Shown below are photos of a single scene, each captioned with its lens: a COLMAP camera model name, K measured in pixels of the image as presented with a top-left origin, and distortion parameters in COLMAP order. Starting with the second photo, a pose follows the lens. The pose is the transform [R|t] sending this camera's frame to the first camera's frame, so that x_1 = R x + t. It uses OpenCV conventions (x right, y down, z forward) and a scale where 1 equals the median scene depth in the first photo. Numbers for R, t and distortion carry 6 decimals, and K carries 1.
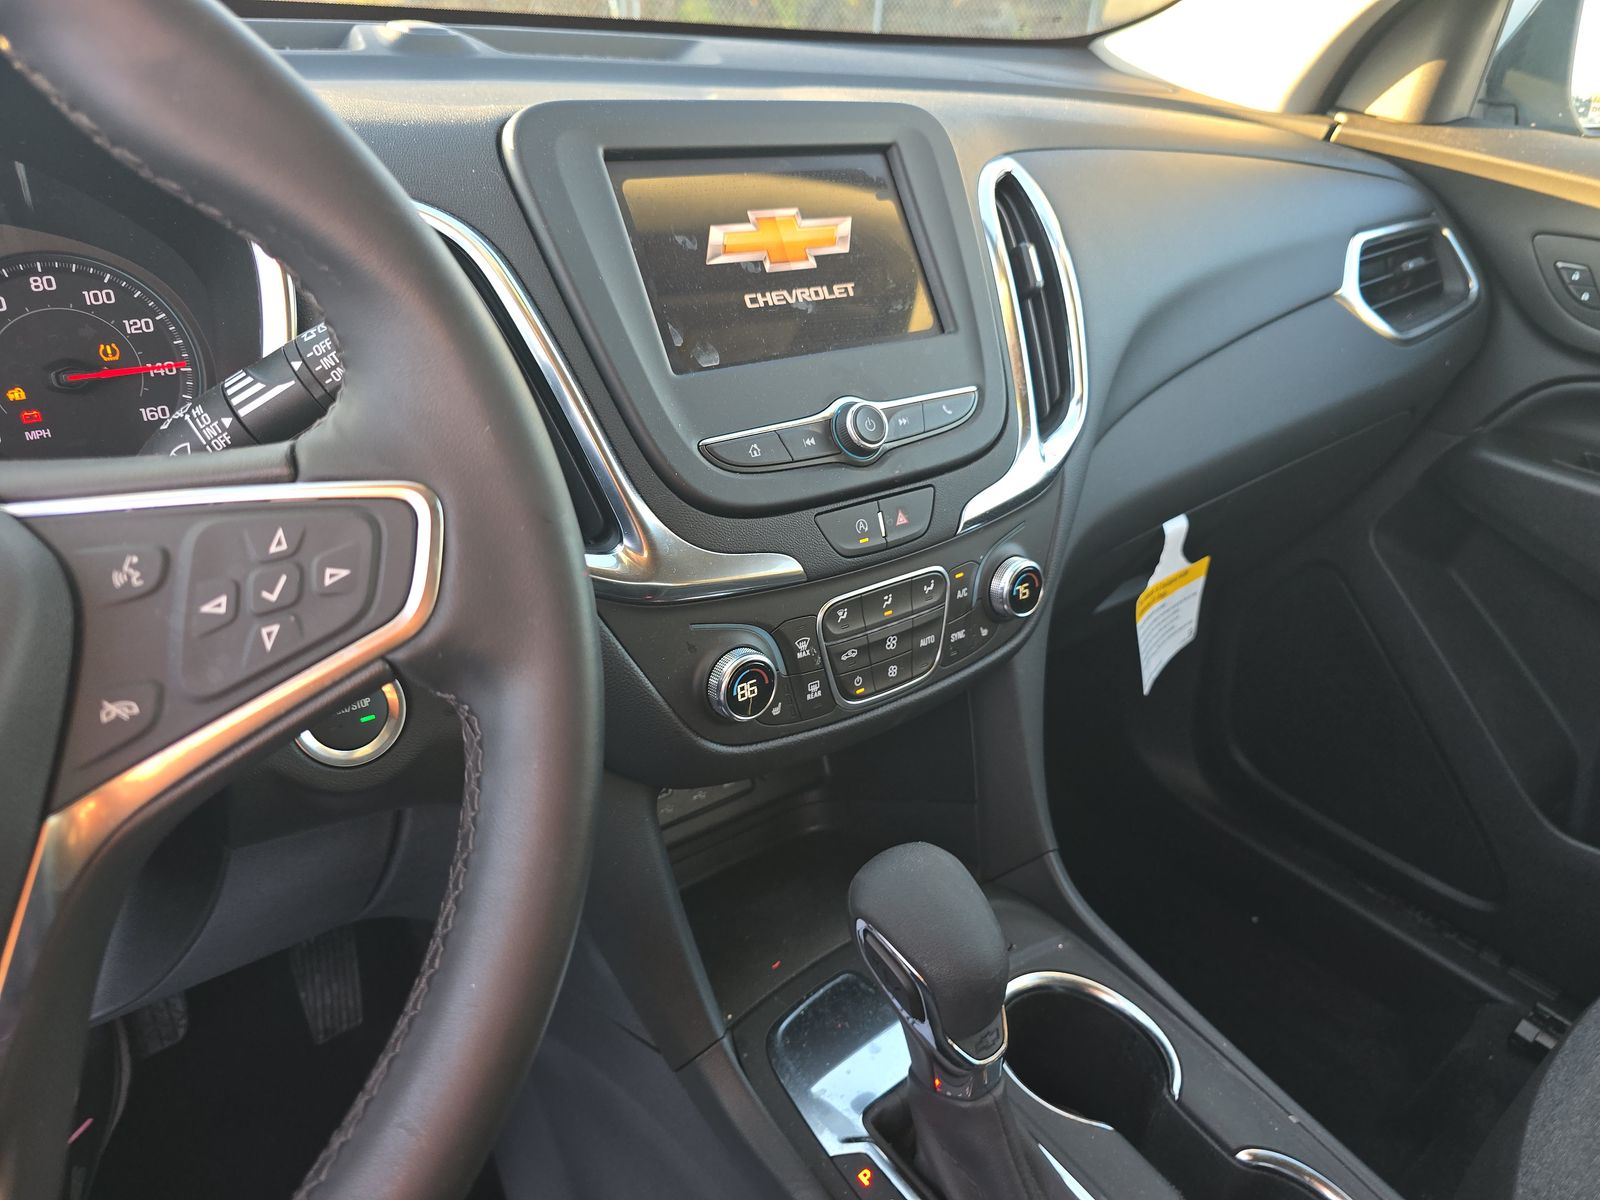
lens RADIAL K [[1097.2, 0, 799.6], [0, 1097.2, 596.8], [0, 0, 1]] dist [0.042321, -0.040251]
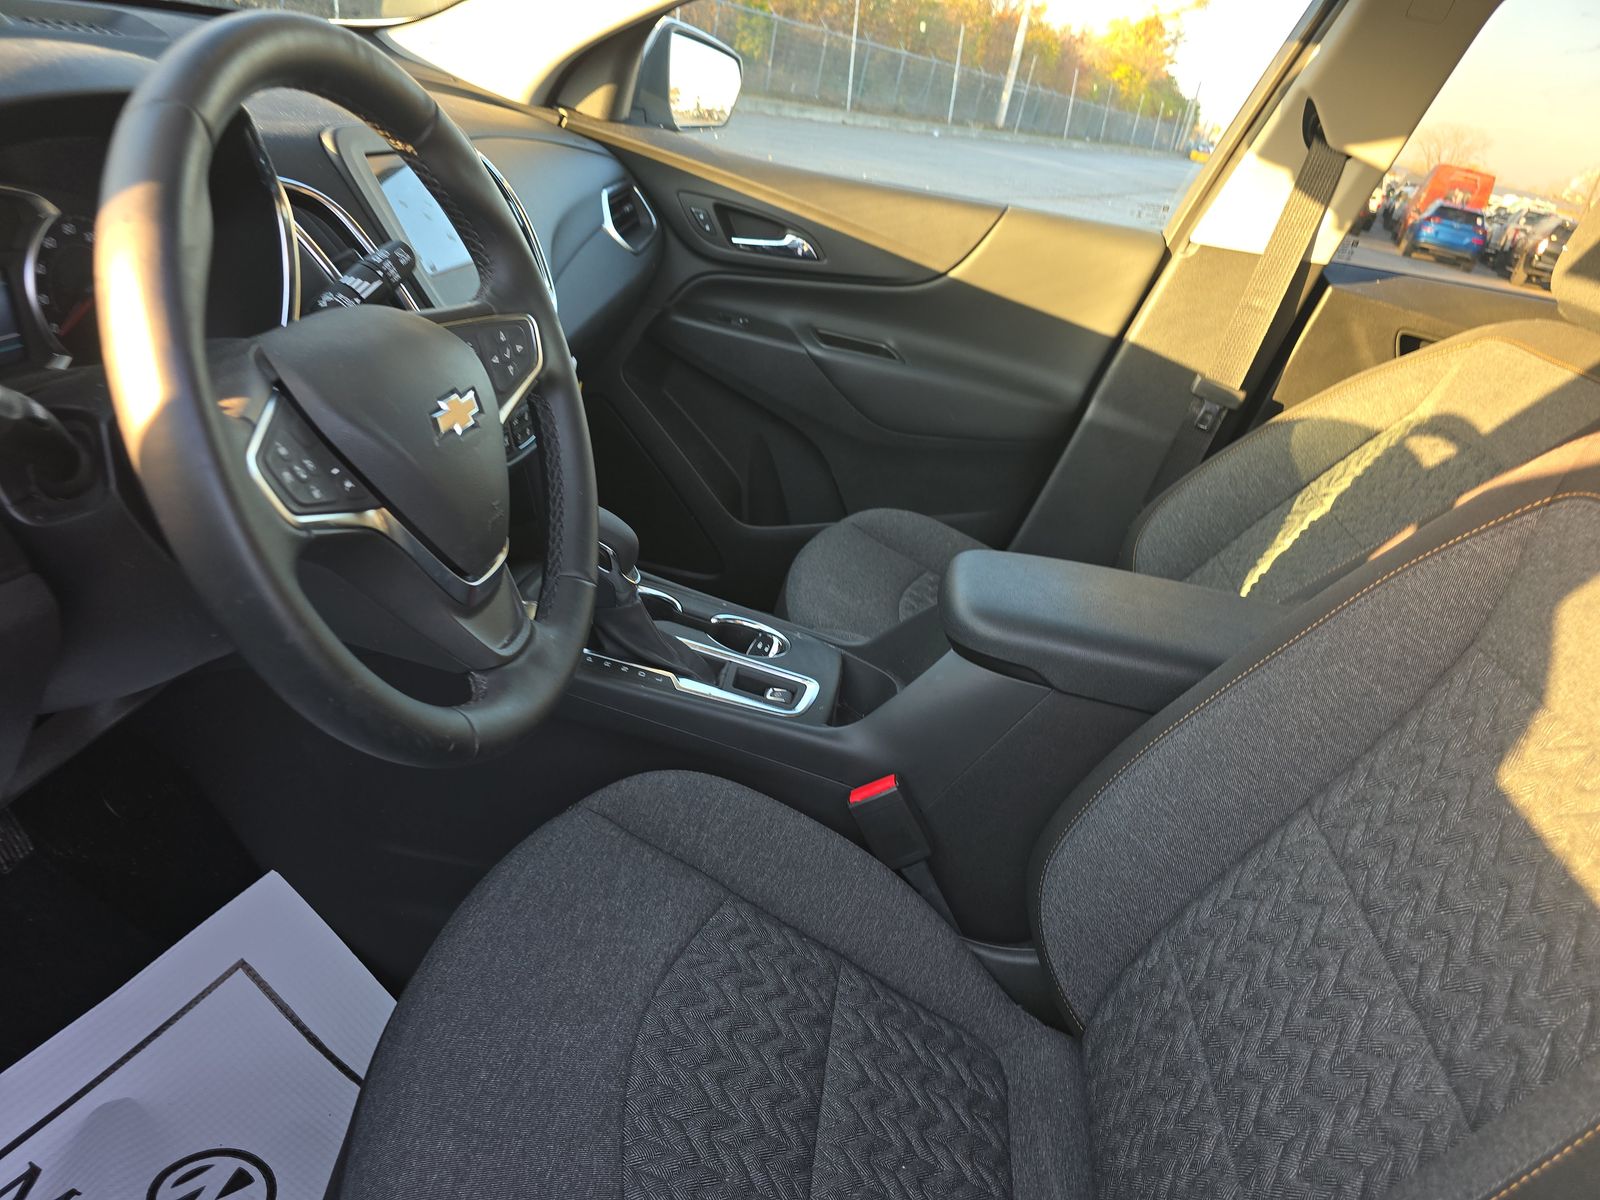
lens RADIAL K [[1097.2, 0, 798.2], [0, 1097.2, 600.3], [0, 0, 1]] dist [0.042321, -0.040251]
pose [[0.701745, -0.226299, 0.675531, -0.540367], [0.171731, 0.973981, 0.147883, 0.085440], [-0.691421, 0.012233, 0.722349, -0.407892]]
